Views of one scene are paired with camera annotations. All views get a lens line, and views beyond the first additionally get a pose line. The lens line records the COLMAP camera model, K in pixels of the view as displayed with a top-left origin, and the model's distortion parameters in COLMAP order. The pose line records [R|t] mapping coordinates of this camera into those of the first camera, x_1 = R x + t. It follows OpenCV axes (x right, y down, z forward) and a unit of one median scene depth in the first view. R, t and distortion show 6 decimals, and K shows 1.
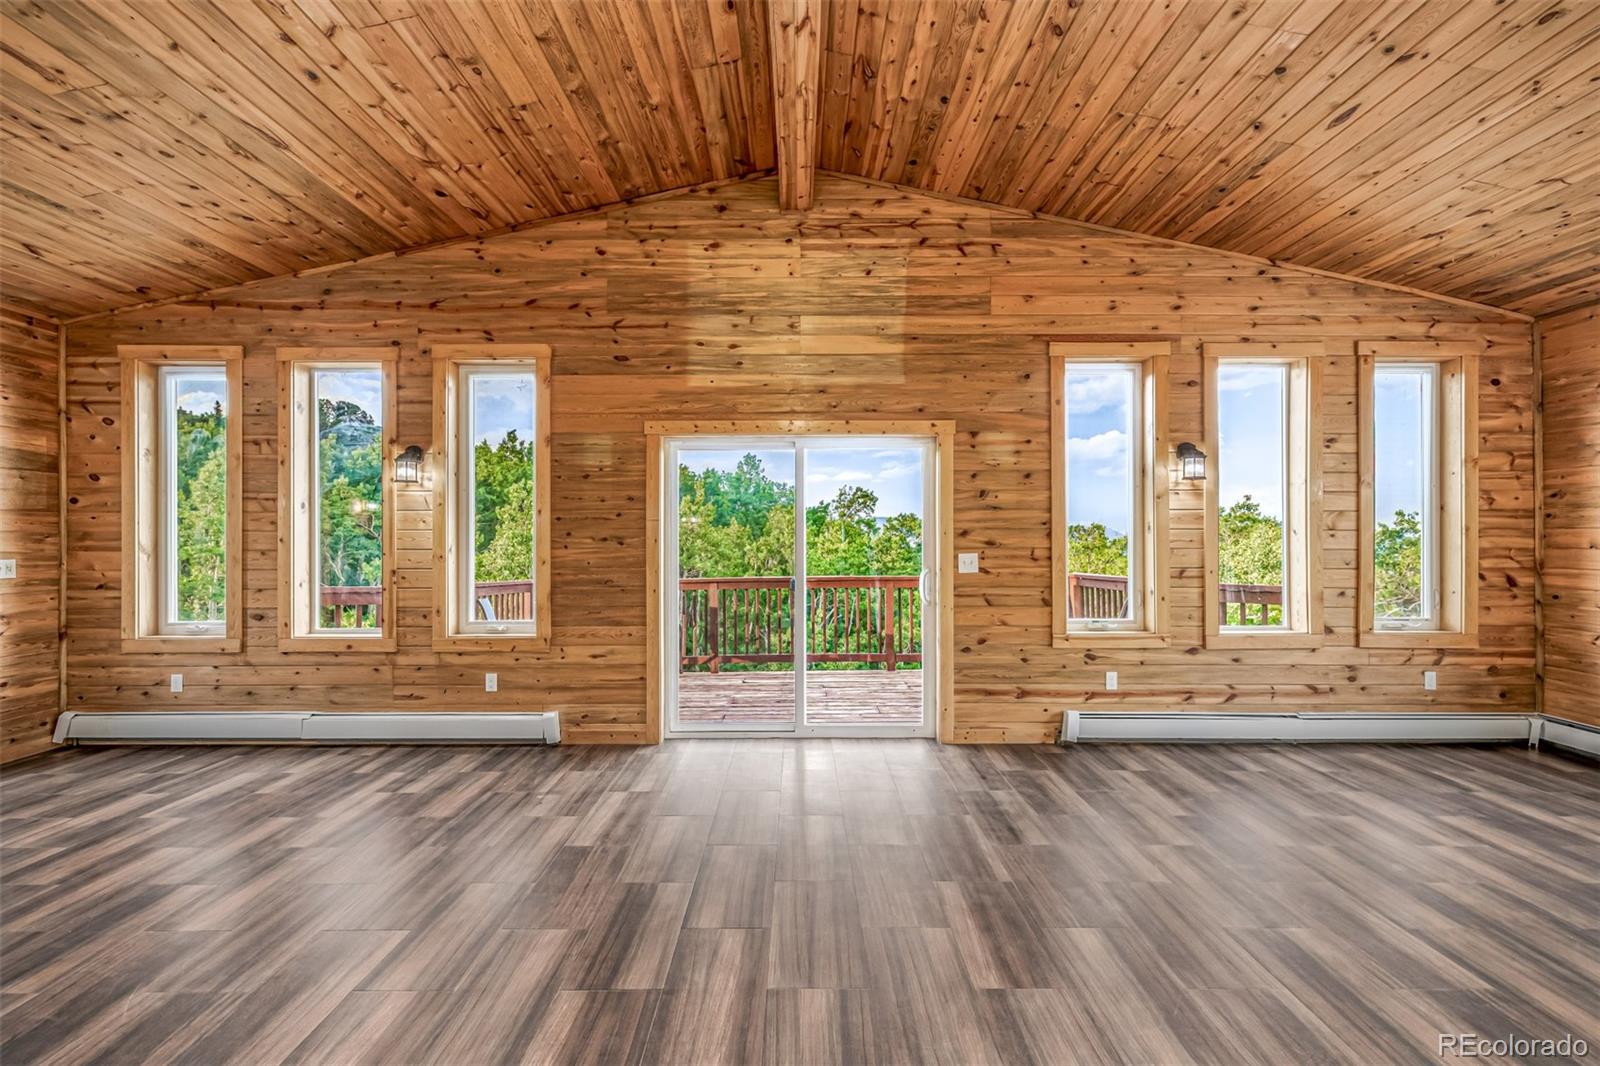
lens RADIAL K [[671.0, 0, 800.1], [0, 671.0, 535.3], [0, 0, 1]] dist [0.002984, -0.000300]
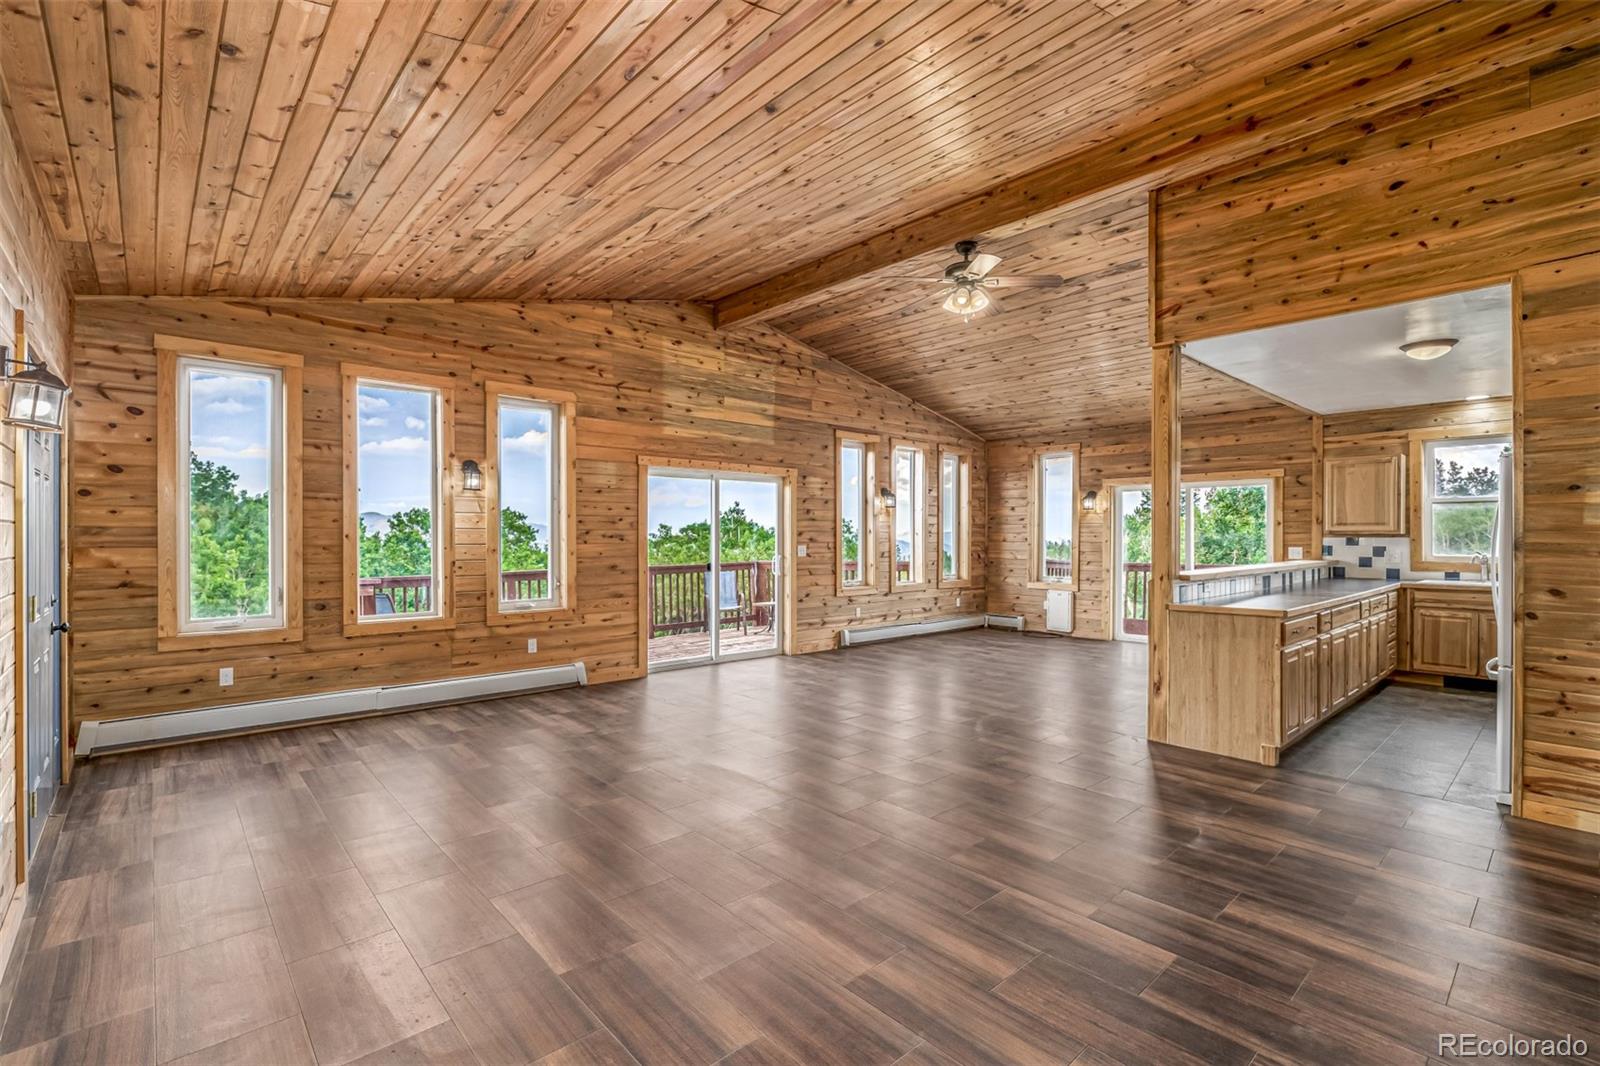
lens RADIAL K [[723.5, 0, 800.9], [0, 723.5, 535.6], [0, 0, 1]] dist [0.000847, -0.000283]
pose [[0.738415, 0.003852, 0.674336, -1.022457], [-0.005560, 0.999984, 0.000376, 0.001077], [-0.674324, -0.004027, 0.738425, -0.390299]]
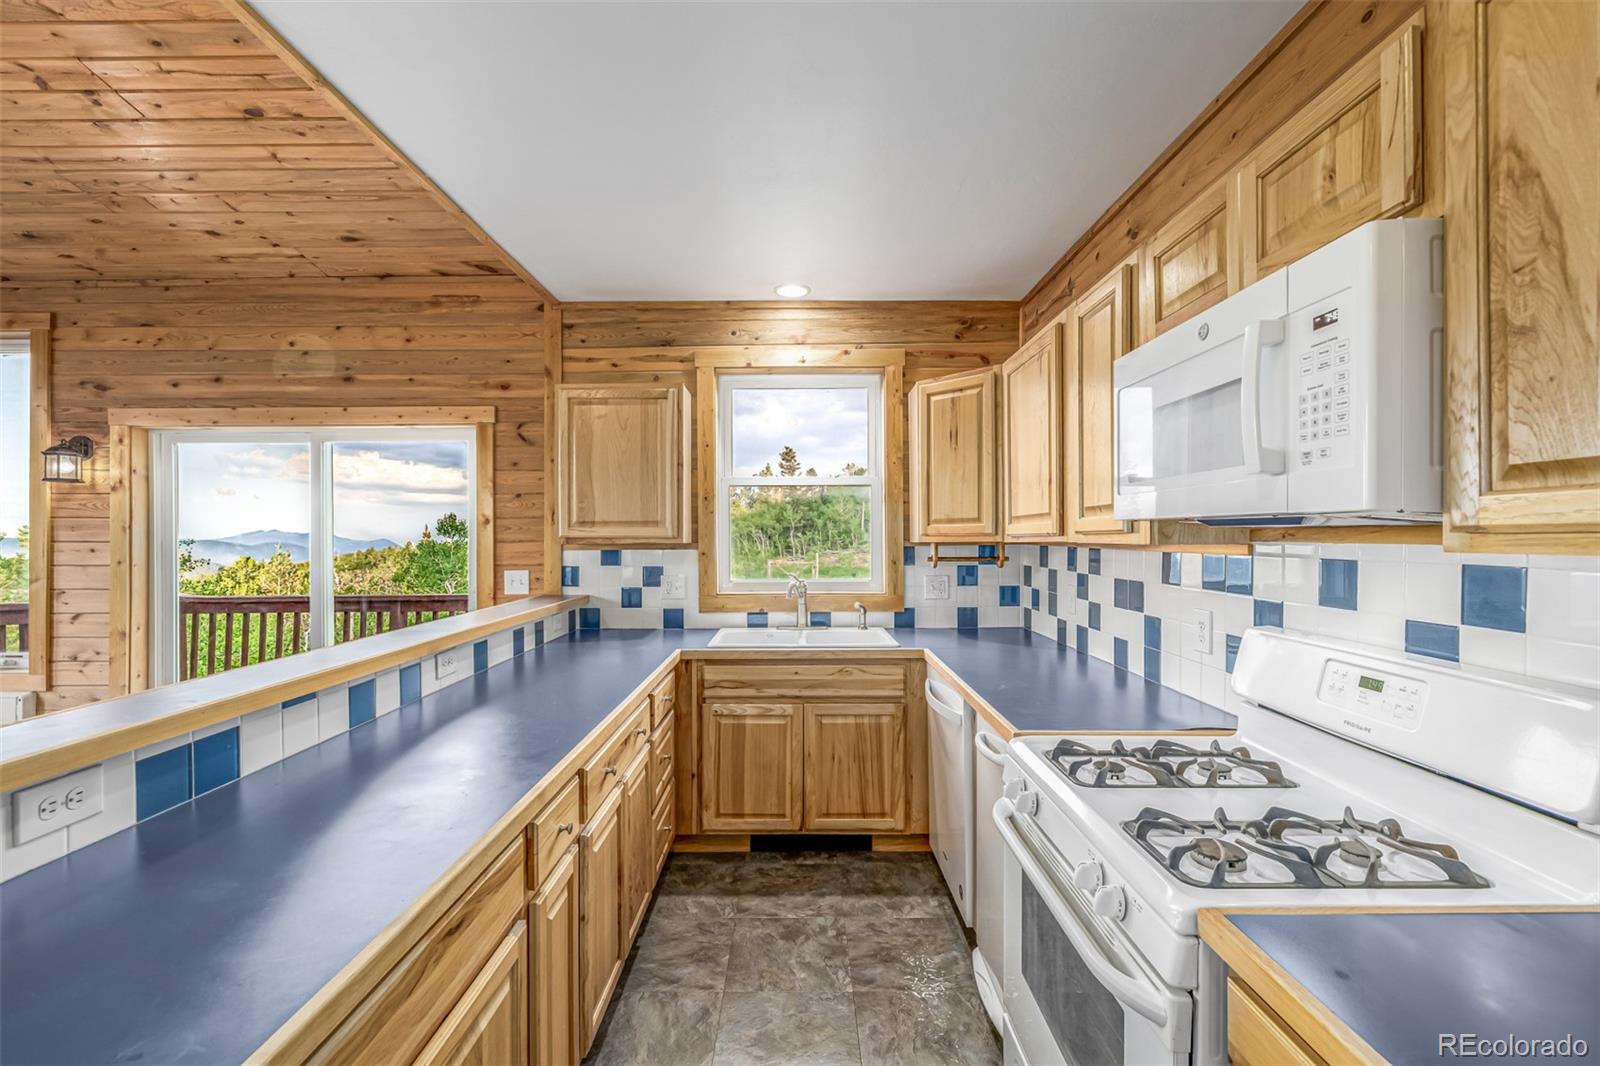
lens RADIAL K [[671.0, 0, 795.2], [0, 671.0, 538.2], [0, 0, 1]] dist [0.002984, -0.000300]
pose [[0.004078, -0.002223, 0.999989, 0.293675], [0.000397, 0.999997, 0.002221, -0.016831], [-0.999992, 0.000388, 0.004079, -0.229969]]
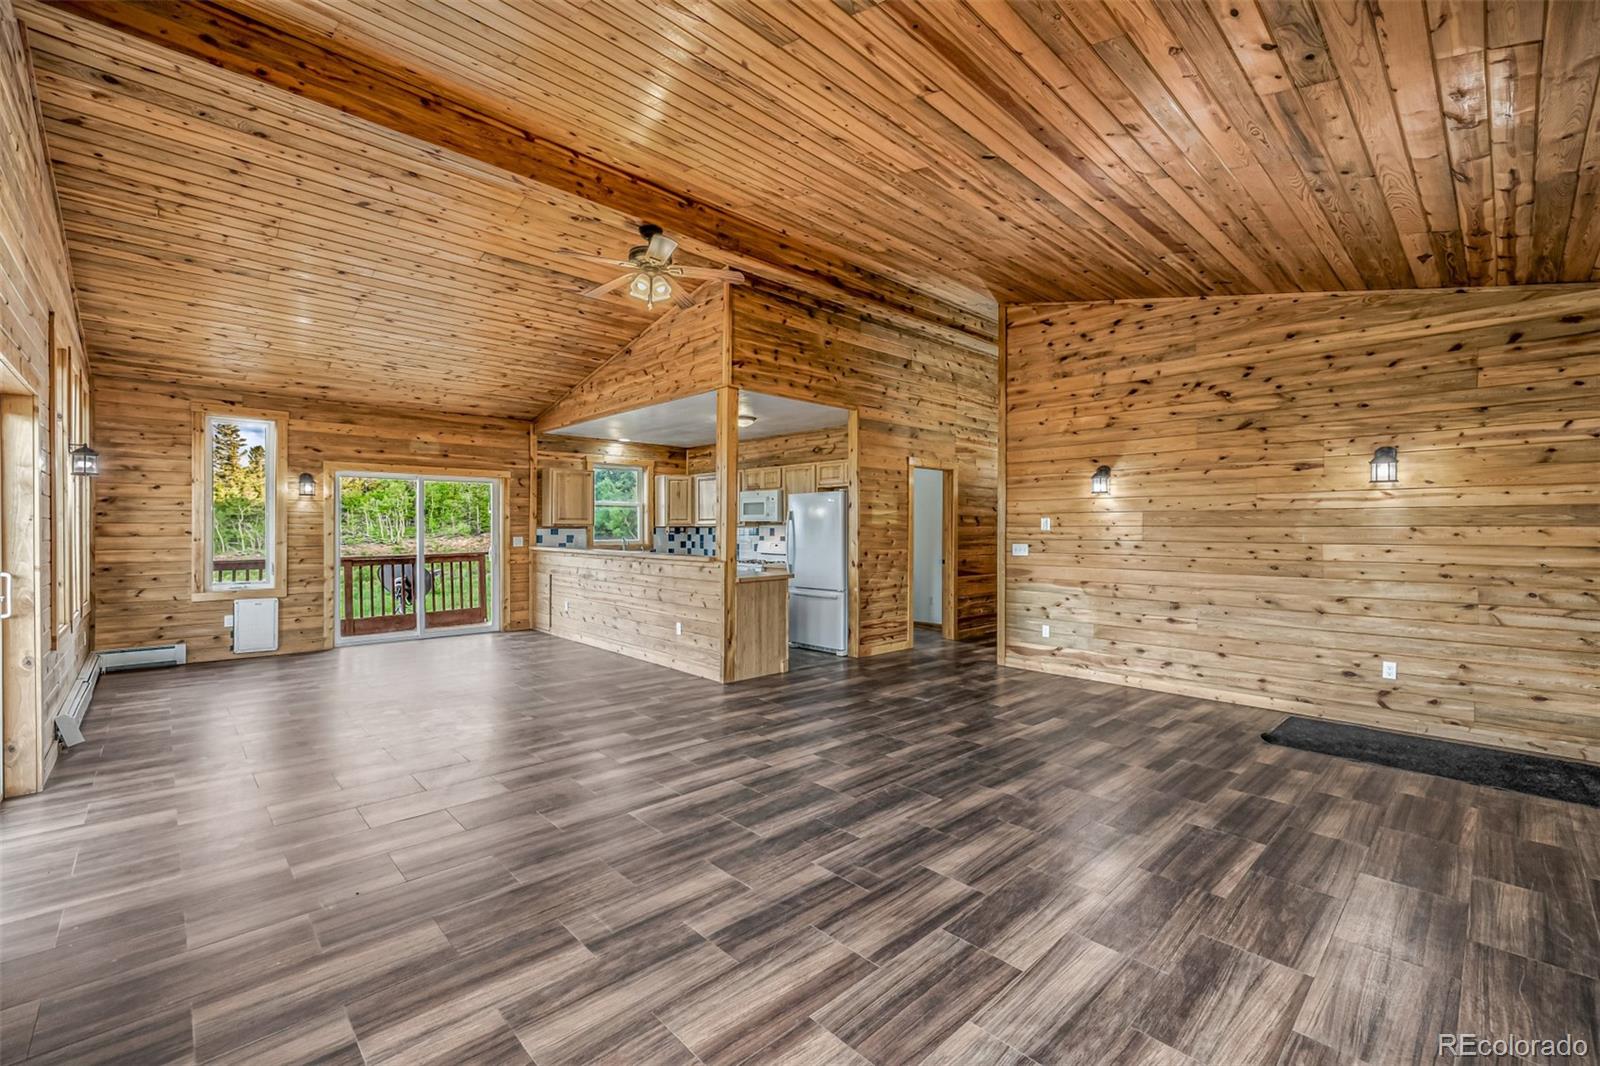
lens RADIAL K [[671.0, 0, 799.9], [0, 671.0, 531.3], [0, 0, 1]] dist [0.002984, -0.000300]
pose [[-0.689859, -0.001944, 0.723941, -0.965228], [-0.002110, 0.999998, 0.000674, 0.003318], [-0.723940, -0.001062, -0.689862, 0.899974]]
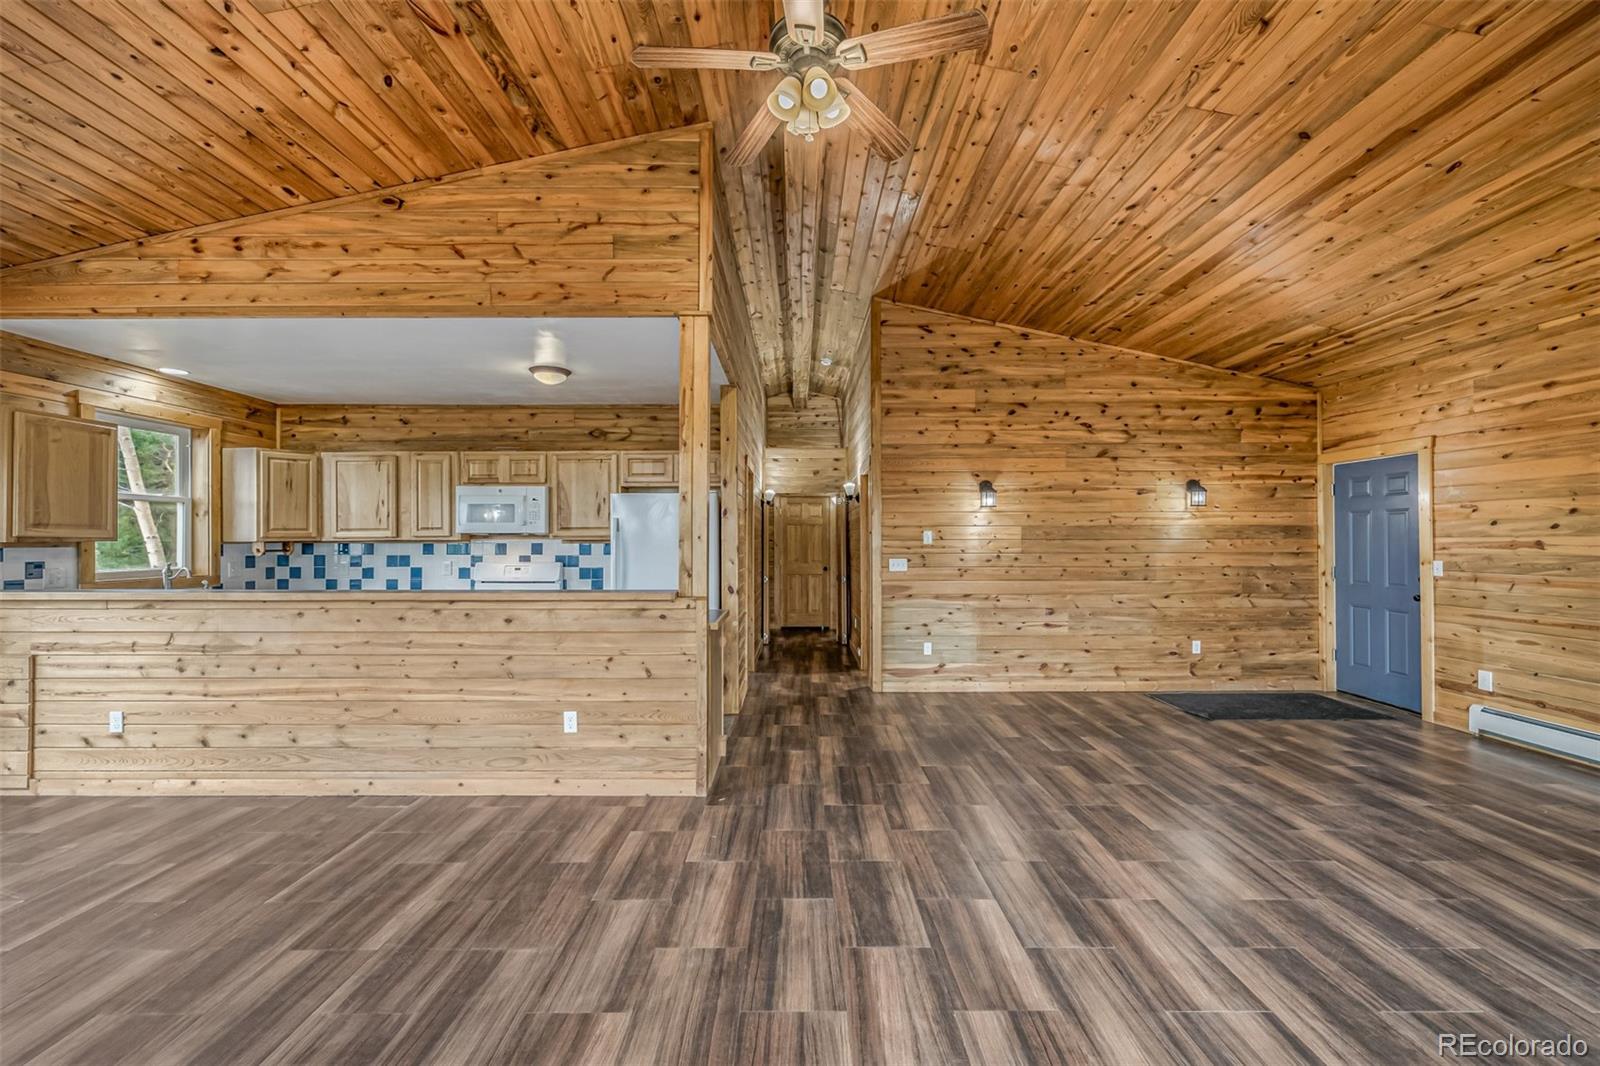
lens RADIAL K [[671.0, 0, 798.5], [0, 671.0, 536.3], [0, 0, 1]] dist [0.002984, -0.000300]
pose [[-0.999986, 0.004959, 0.001662, 0.006776], [0.004942, 0.999938, -0.009957, -0.002208], [-0.001711, -0.009948, -0.999949, 0.911530]]
